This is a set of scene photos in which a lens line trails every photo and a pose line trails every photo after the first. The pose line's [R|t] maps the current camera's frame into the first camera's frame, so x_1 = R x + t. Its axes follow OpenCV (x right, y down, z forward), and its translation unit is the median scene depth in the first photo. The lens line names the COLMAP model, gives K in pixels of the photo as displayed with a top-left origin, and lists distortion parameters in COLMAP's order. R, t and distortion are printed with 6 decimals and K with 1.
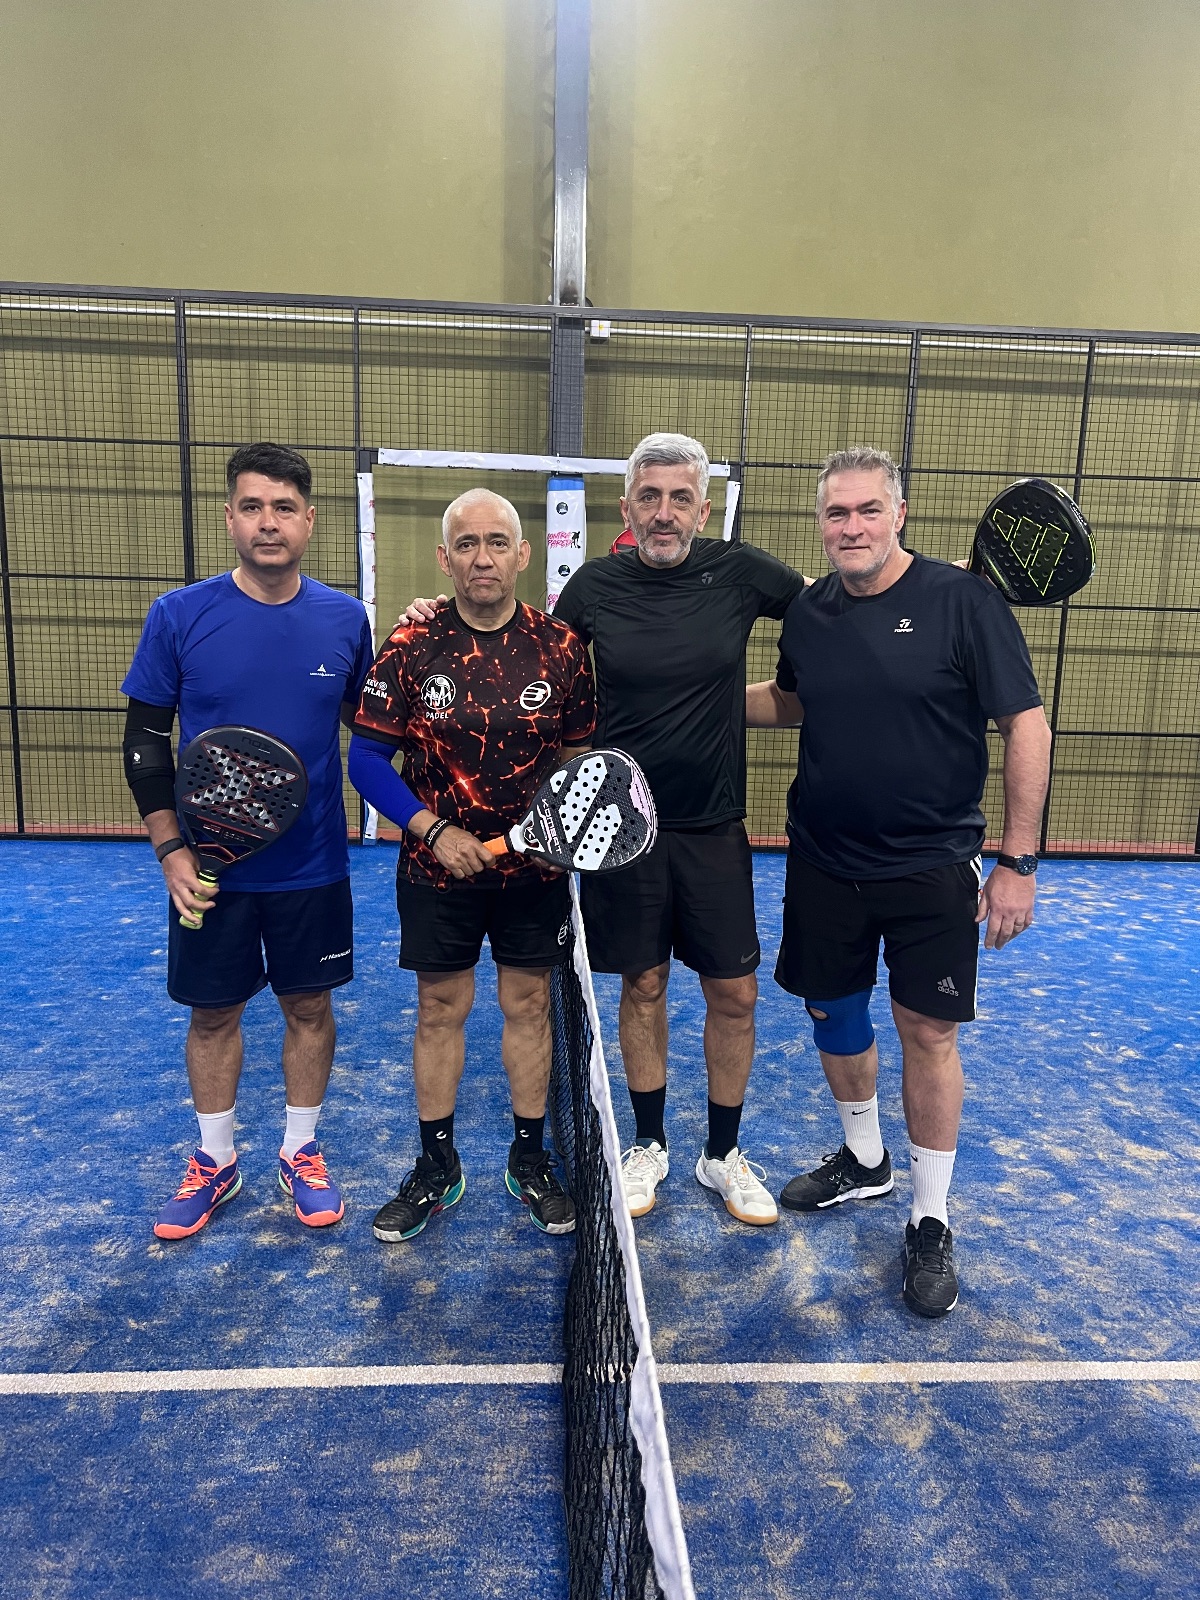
lens RADIAL K [[1224.5, 0, 596.0], [0, 1224.5, 800.1], [0, 0, 1]] dist [0.010144, -0.000038]
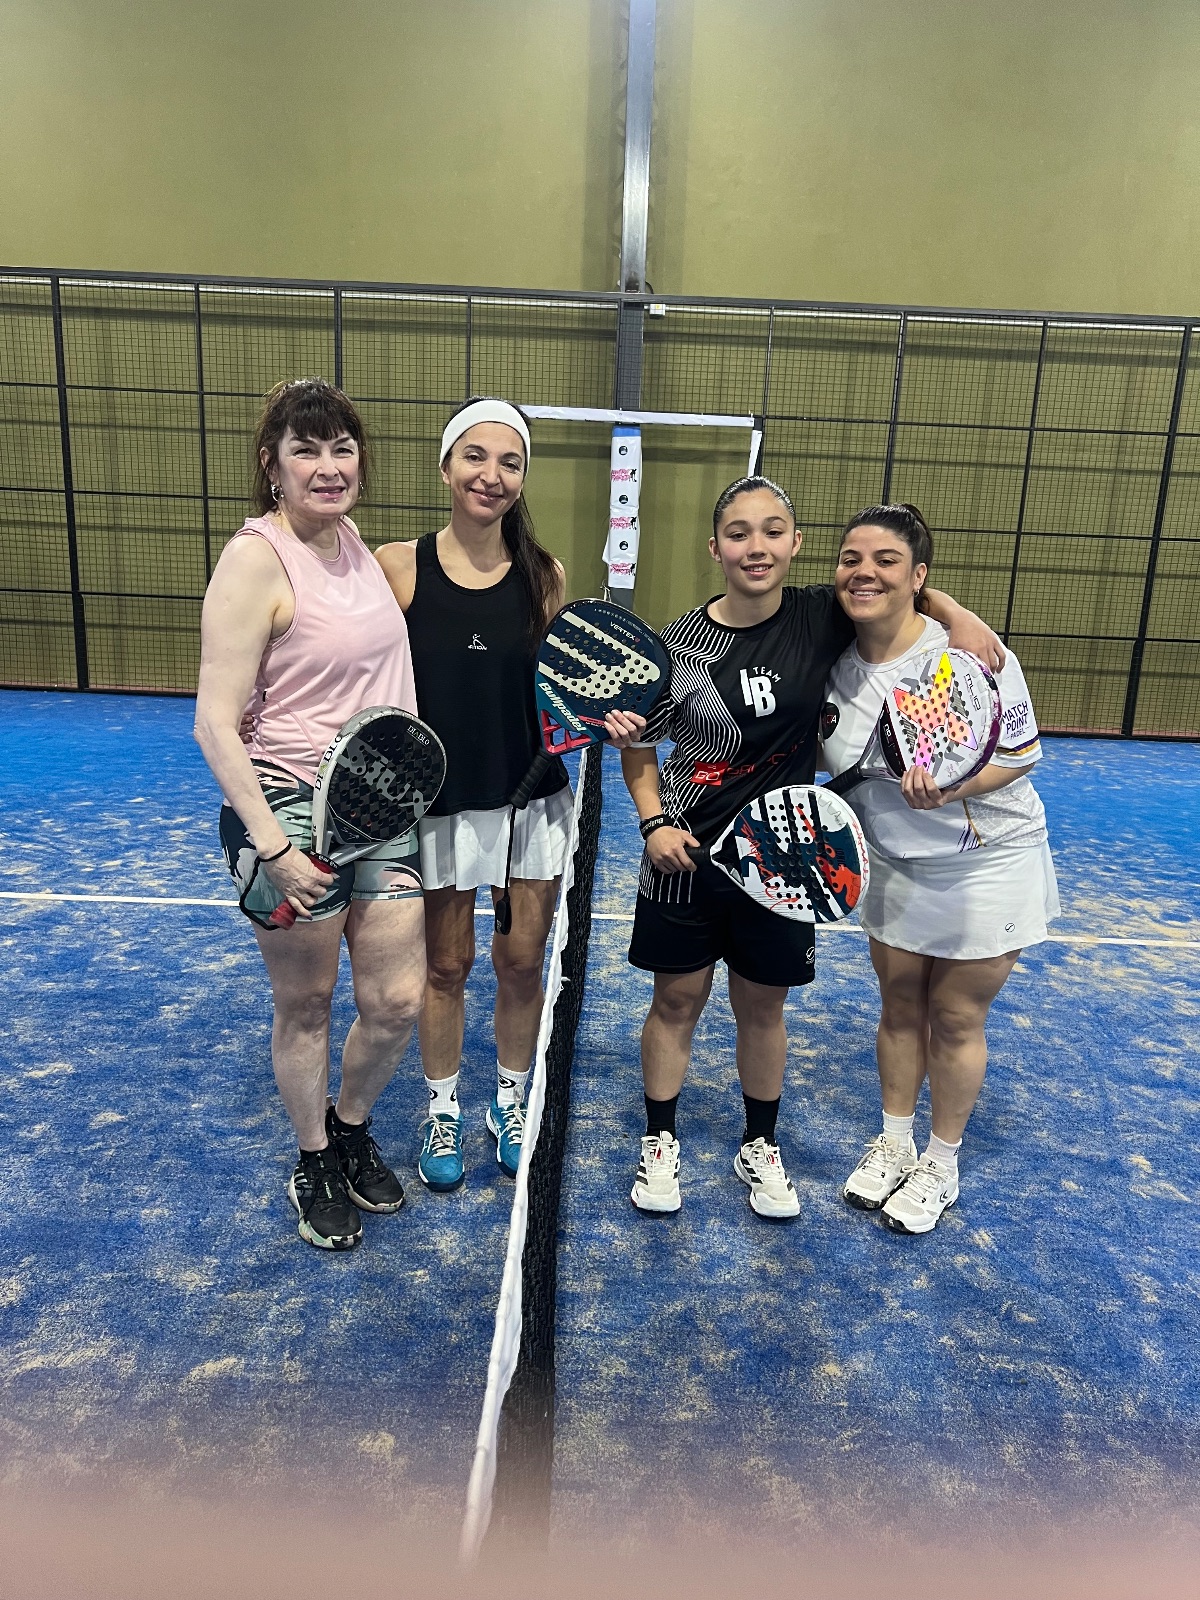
lens RADIAL K [[1224.5, 0, 589.6], [0, 1224.5, 812.5], [0, 0, 1]] dist [0.010144, -0.000038]
pose [[0.997257, 0.029878, -0.067716, 0.036447], [-0.025432, 0.997523, 0.065586, 0.059758], [0.069508, -0.063684, 0.995547, -0.318607]]
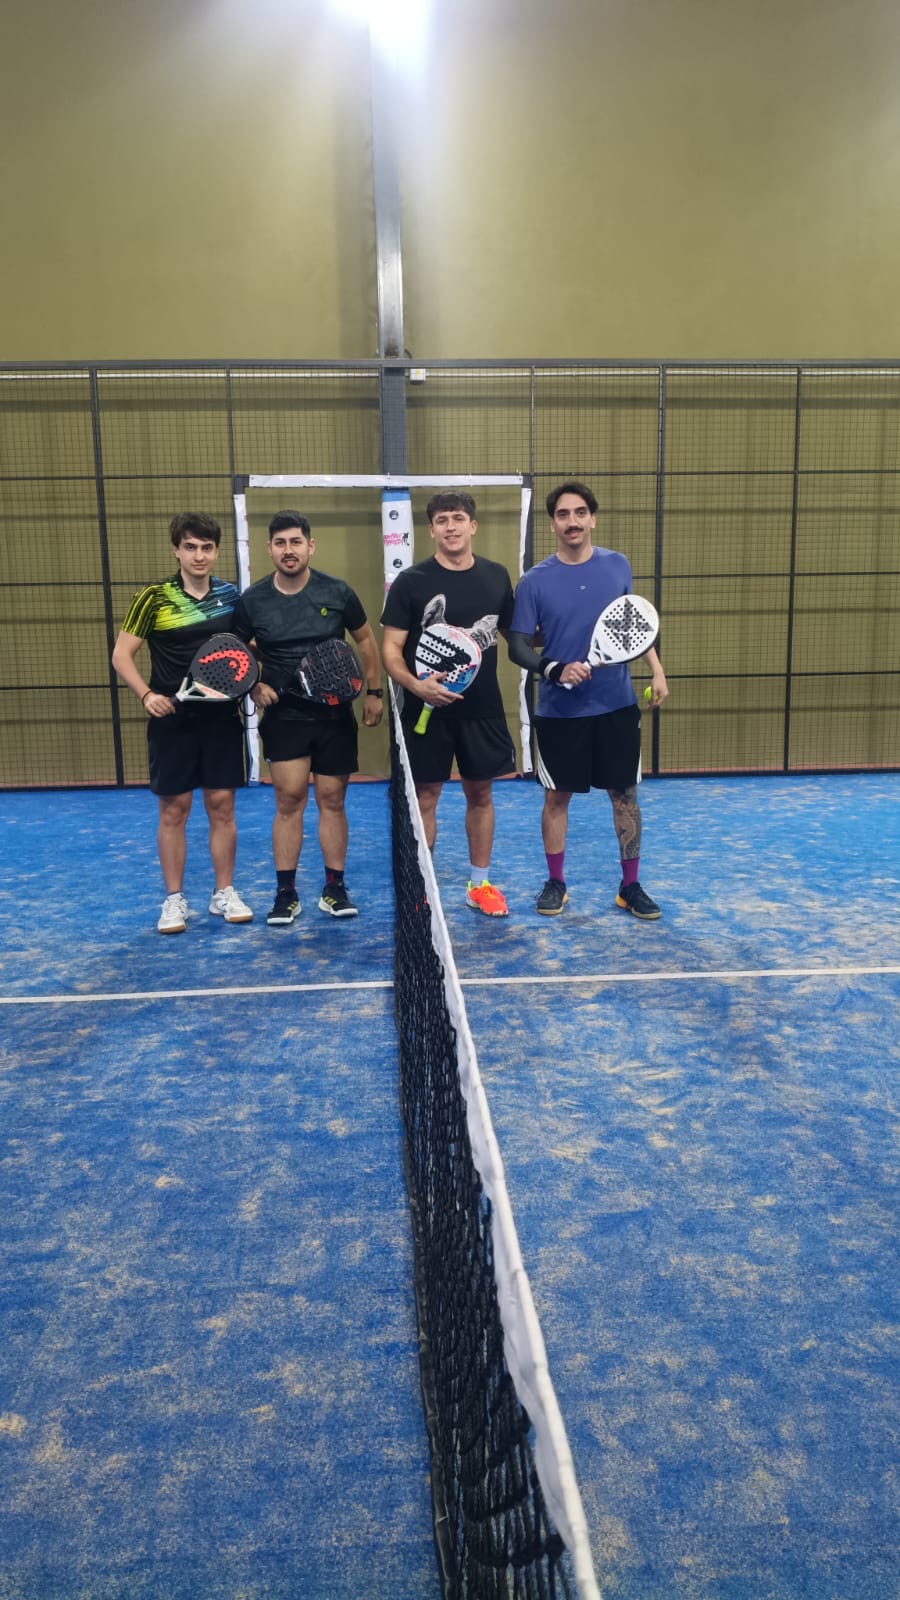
lens RADIAL K [[1222.3, 0, 444.1], [0, 1222.3, 801.9], [0, 0, 1]] dist [0.007829, -0.042750]
pose [[0.999074, -0.042629, -0.005768, 0.019745], [0.042590, 0.999070, -0.006766, 0.072835], [0.006051, 0.006514, 0.999960, -0.276336]]
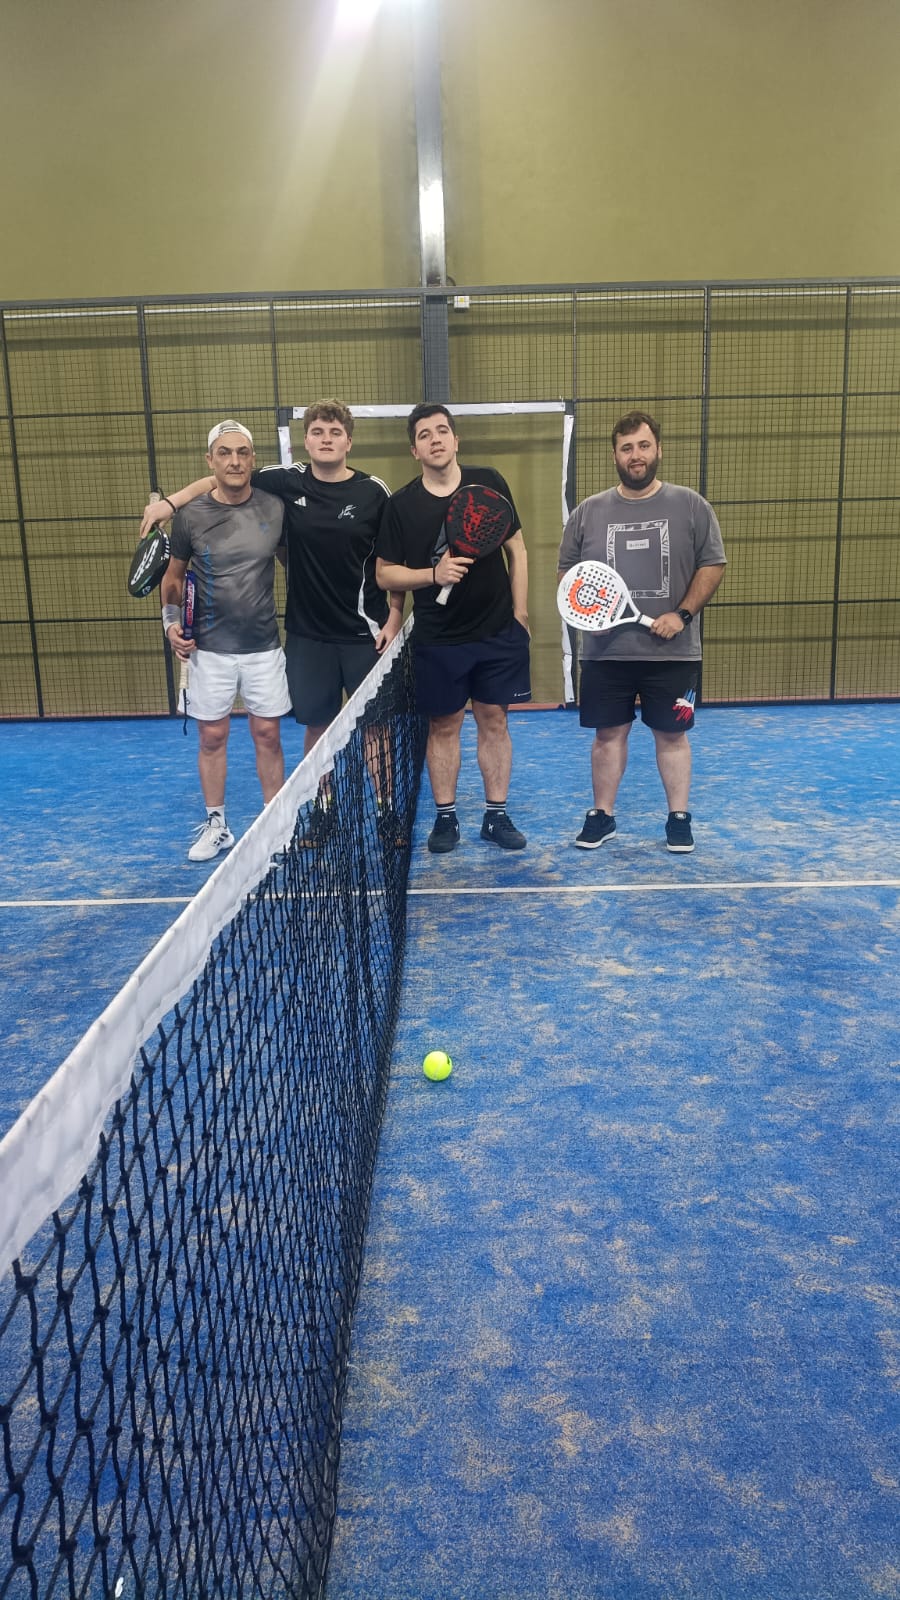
lens RADIAL K [[1222.3, 0, 441.3], [0, 1222.3, 809.7], [0, 0, 1]] dist [0.007829, -0.042750]
pose [[0.996302, -0.038476, -0.076819, 0.062166], [0.041959, 0.998139, 0.044250, 0.088362], [0.074974, -0.047310, 0.996063, -0.299568]]
